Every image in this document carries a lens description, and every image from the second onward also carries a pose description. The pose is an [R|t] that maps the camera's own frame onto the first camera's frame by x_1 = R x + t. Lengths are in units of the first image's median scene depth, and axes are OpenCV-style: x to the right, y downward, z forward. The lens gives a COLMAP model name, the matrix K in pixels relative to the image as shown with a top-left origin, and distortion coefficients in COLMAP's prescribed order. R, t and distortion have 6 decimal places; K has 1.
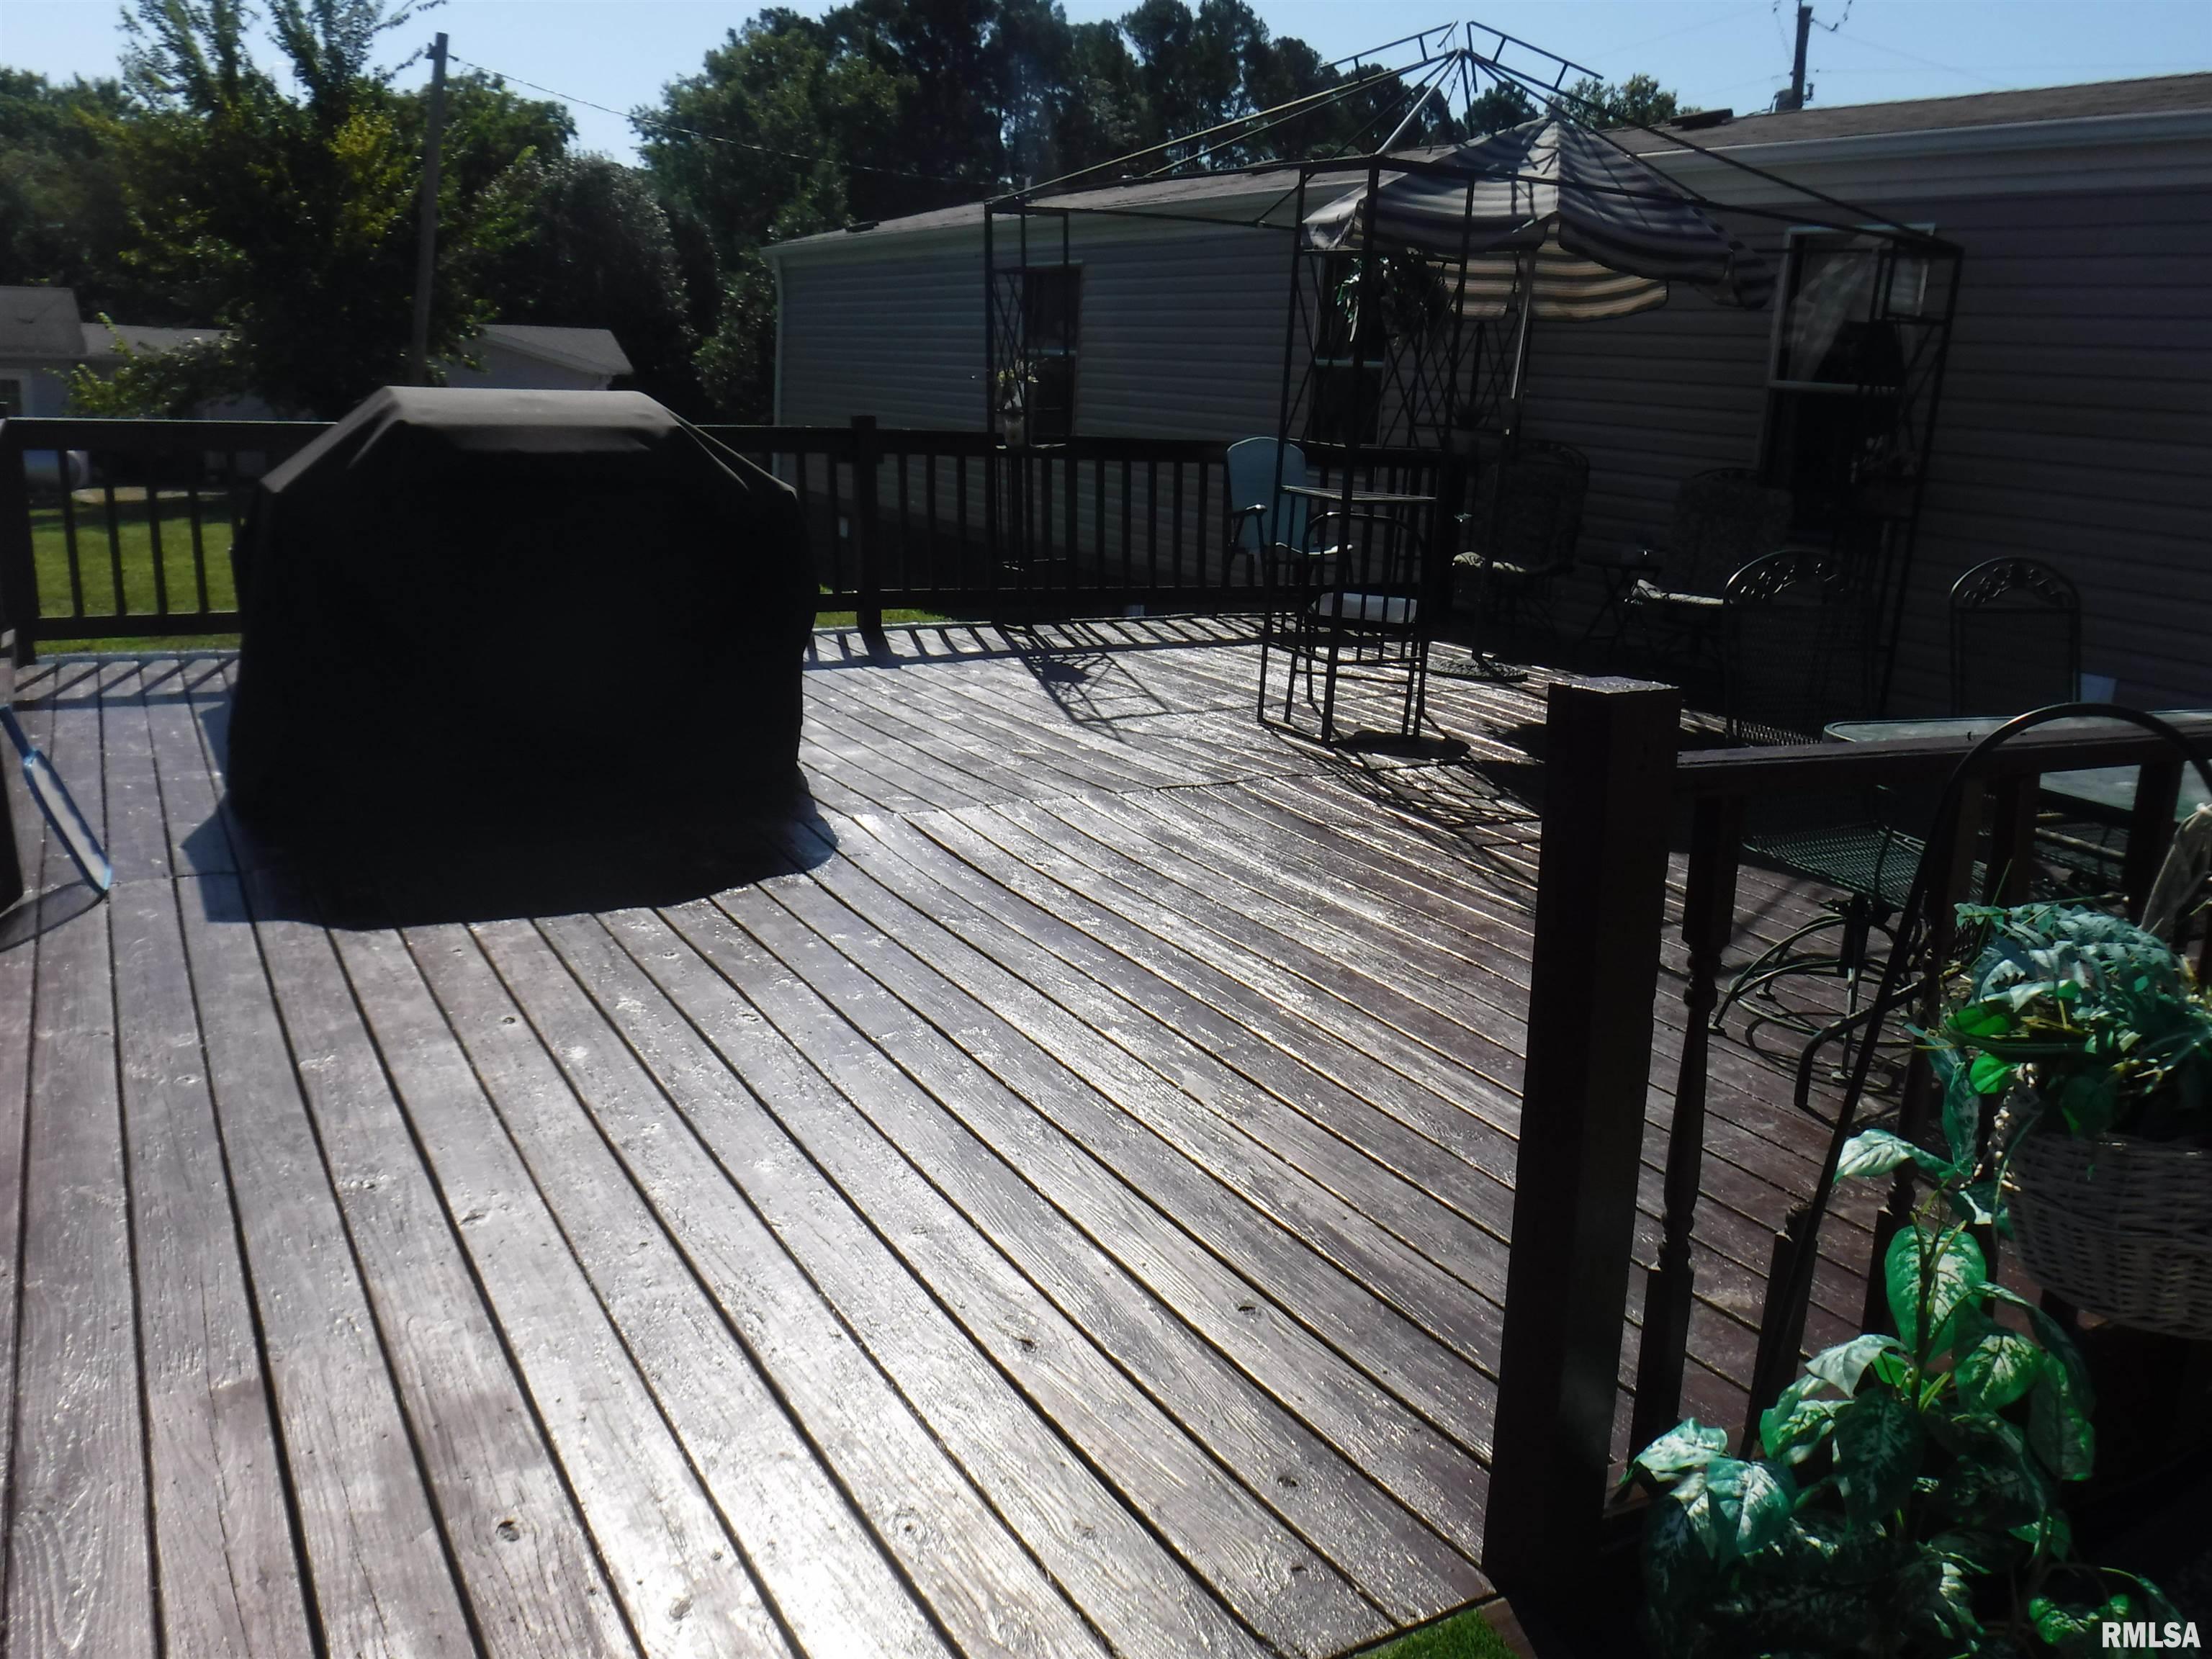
lens RADIAL K [[1822.8, 0, 1118.6], [0, 1822.8, 843.1], [0, 0, 1]] dist [-0.093702, 0.052564]
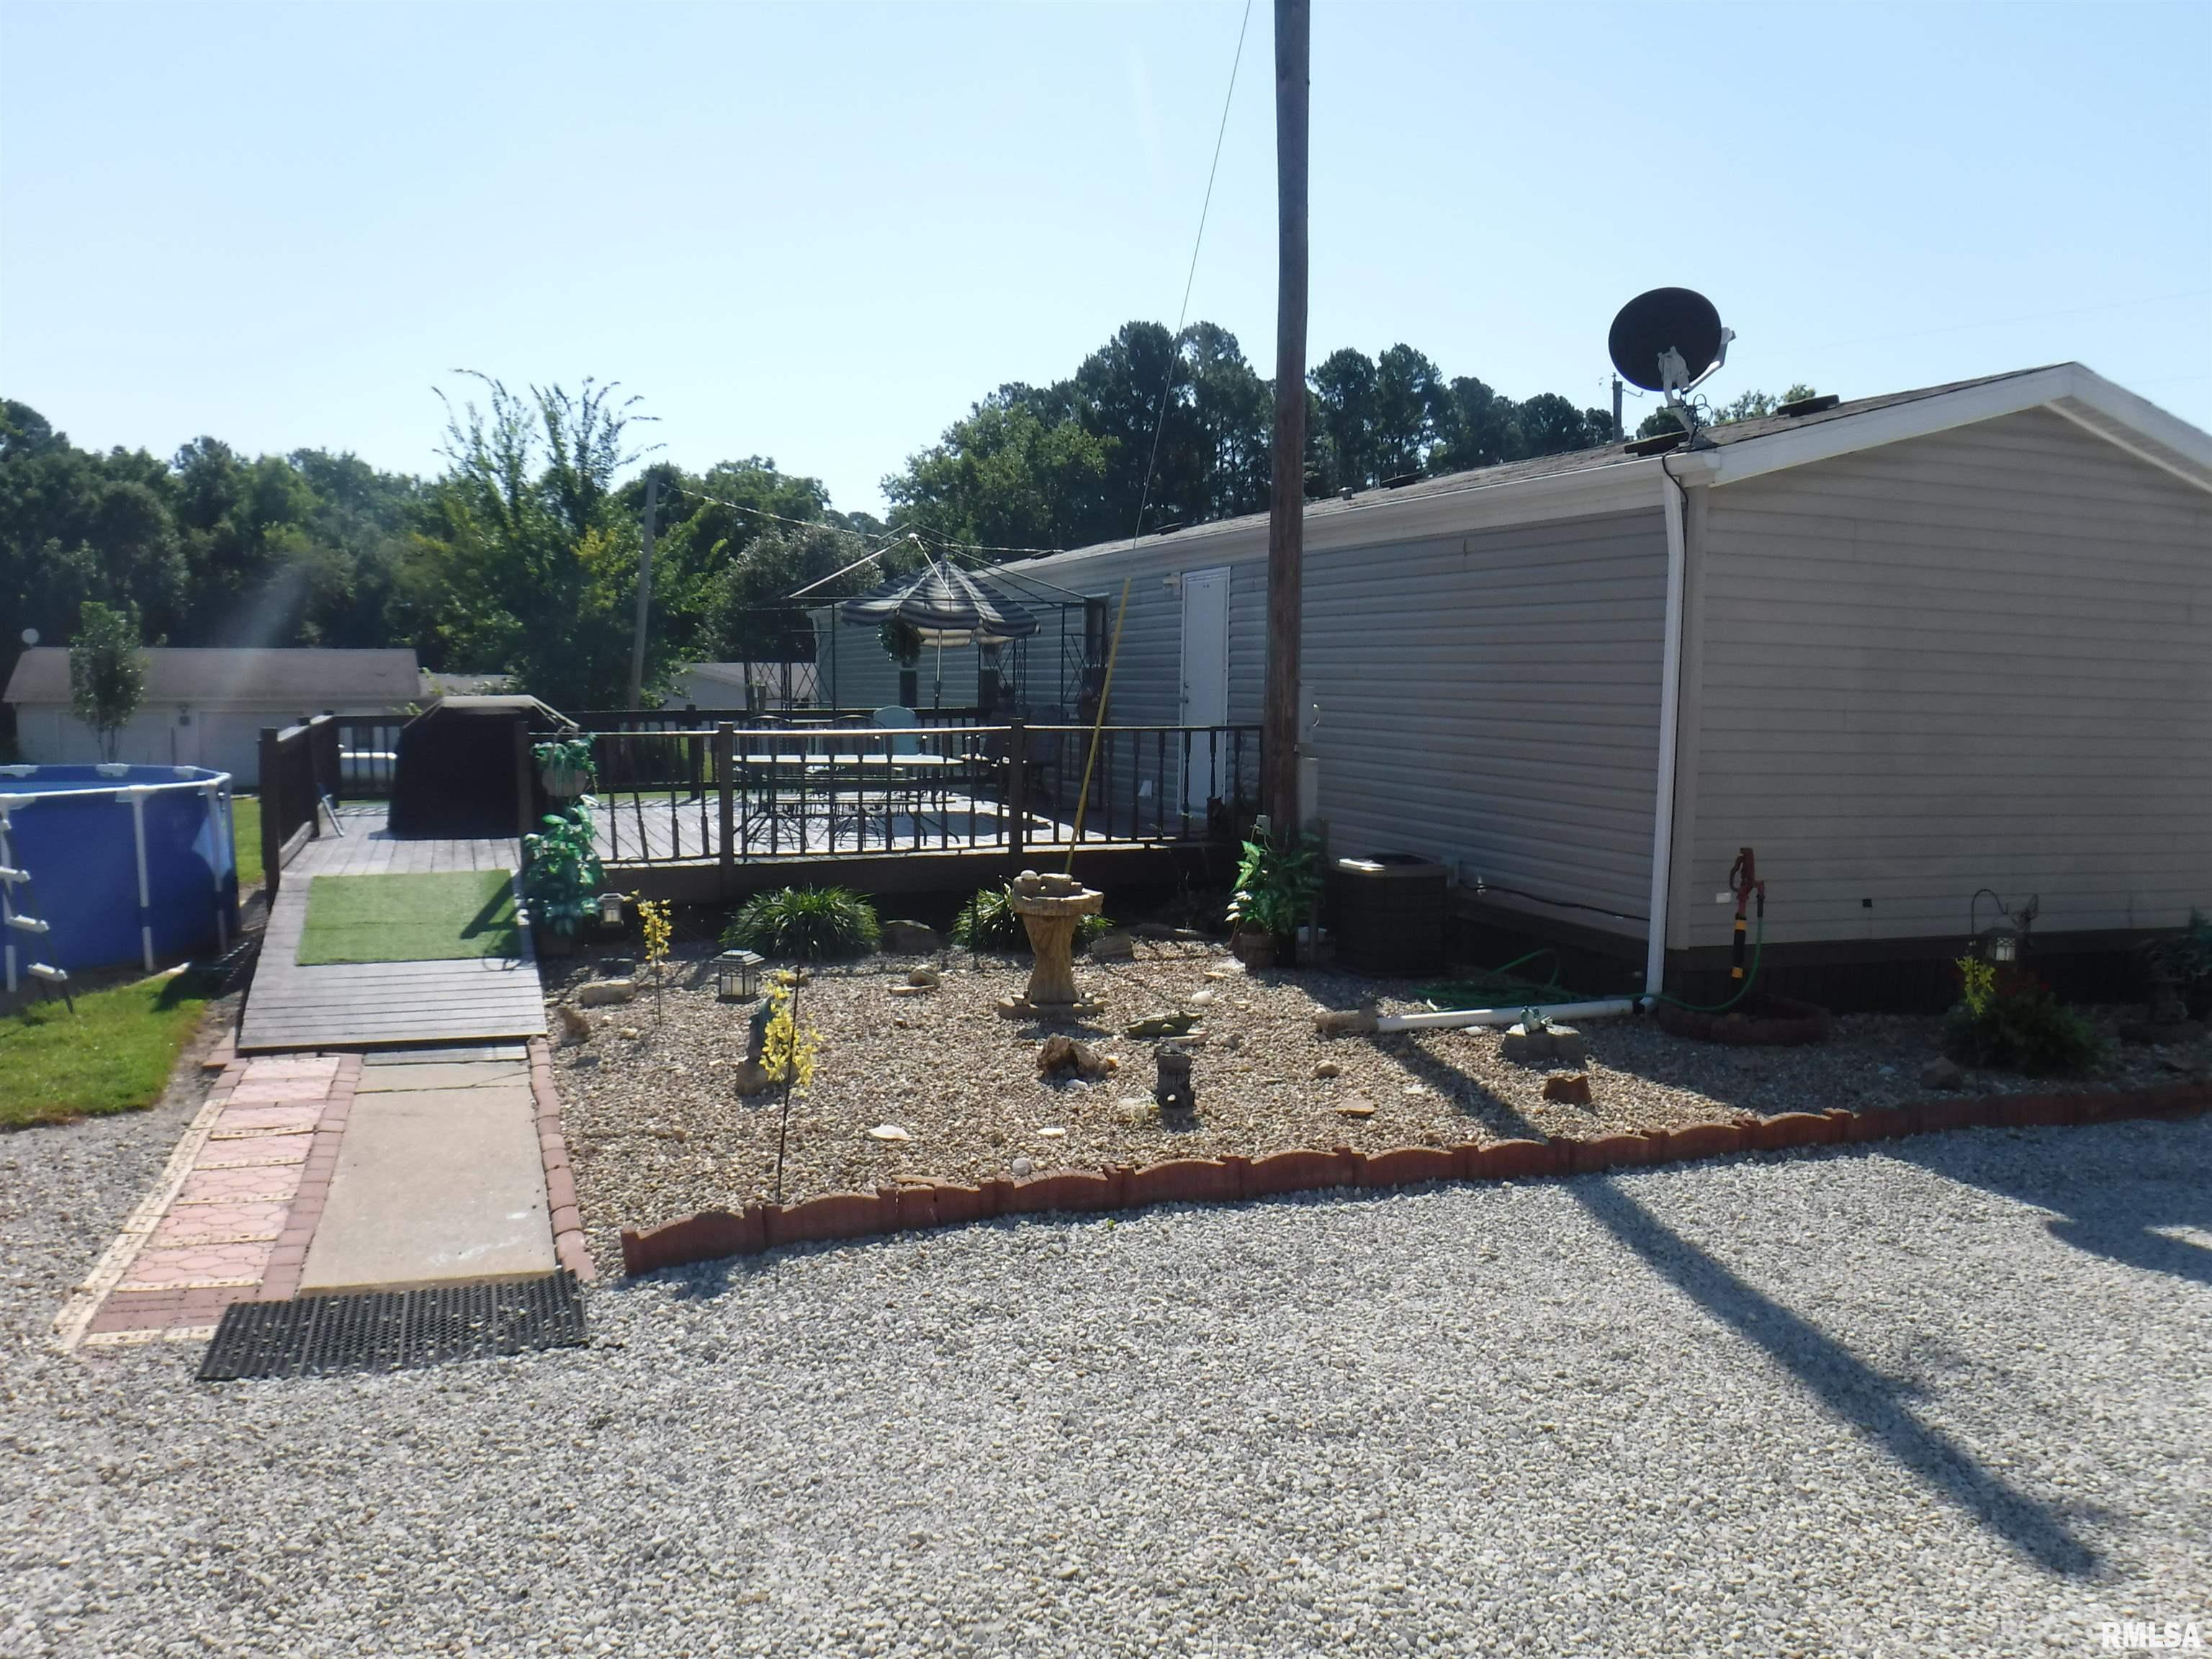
lens RADIAL K [[1822.8, 0, 1118.6], [0, 1822.8, 843.1], [0, 0, 1]] dist [-0.093702, 0.052564]
pose [[0.986626, -0.034461, -0.159318, 0.062188], [0.007151, 0.985606, -0.168905, 0.027697], [0.162845, 0.165506, 0.972671, -0.092357]]
